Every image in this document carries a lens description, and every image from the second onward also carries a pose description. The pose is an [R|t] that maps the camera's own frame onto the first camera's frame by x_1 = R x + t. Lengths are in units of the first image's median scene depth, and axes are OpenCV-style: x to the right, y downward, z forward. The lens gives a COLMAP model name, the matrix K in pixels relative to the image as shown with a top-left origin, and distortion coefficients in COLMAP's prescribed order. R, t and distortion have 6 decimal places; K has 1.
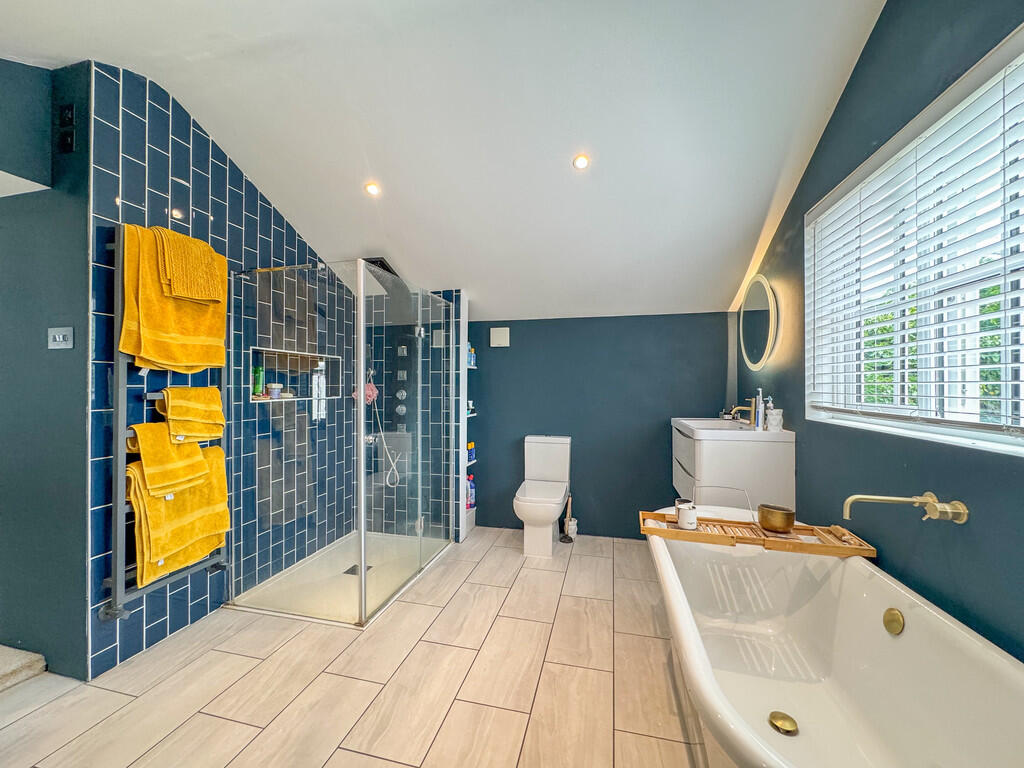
lens RADIAL K [[404.6, 0, 510.2], [0, 404.6, 383.5], [0, 0, 1]] dist [-0.000315, -0.000073]
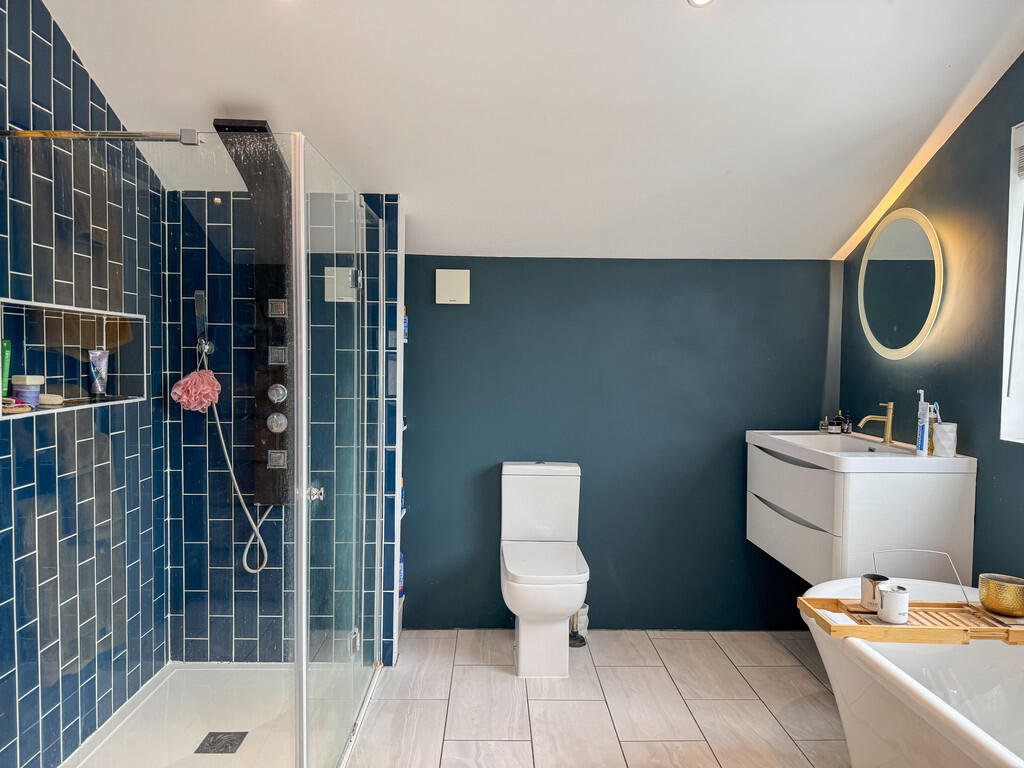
lens RADIAL K [[704.0, 0, 514.4], [0, 704.0, 385.5], [0, 0, 1]] dist [0.072295, -0.100868]
pose [[0.963969, 0.000814, 0.266014, -0.250025], [-0.013211, 0.998908, 0.044818, -0.030250], [-0.265687, -0.046717, 0.962927, 0.062568]]
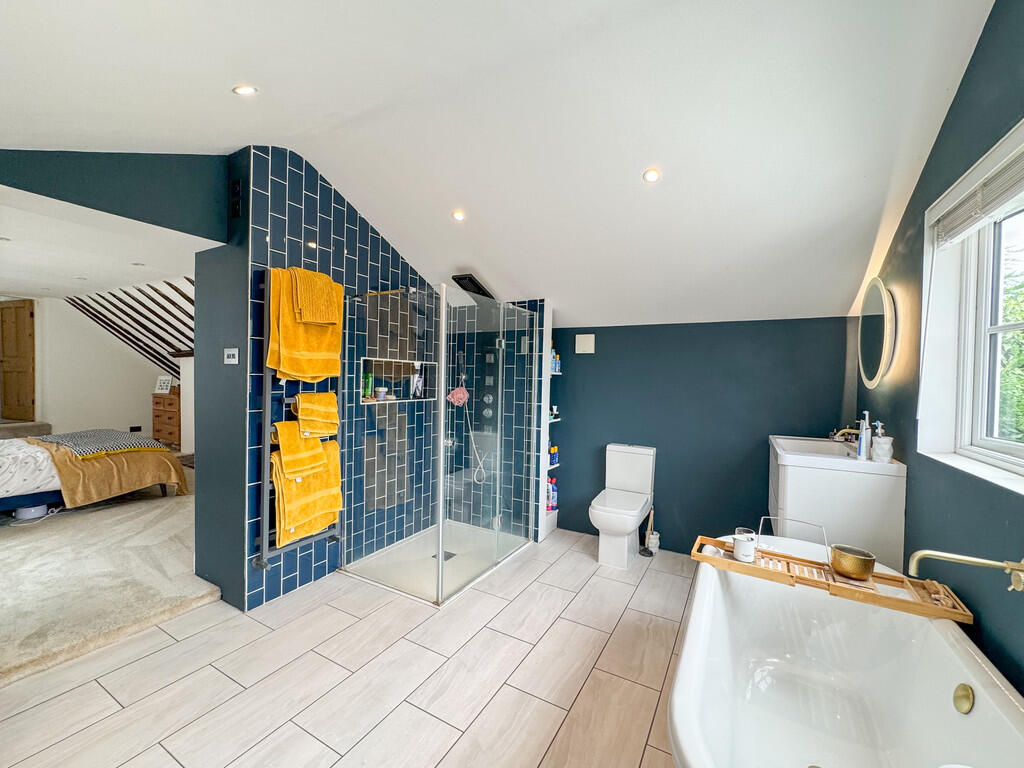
lens RADIAL K [[414.7, 0, 512.0], [0, 414.7, 384.0], [0, 0, 1]] dist [-0.000804, 0.000243]
pose [[0.964309, 0.024735, -0.263622, 0.092183], [-0.020312, 0.999604, 0.019491, -0.039293], [0.263999, -0.013441, 0.964429, -0.050333]]
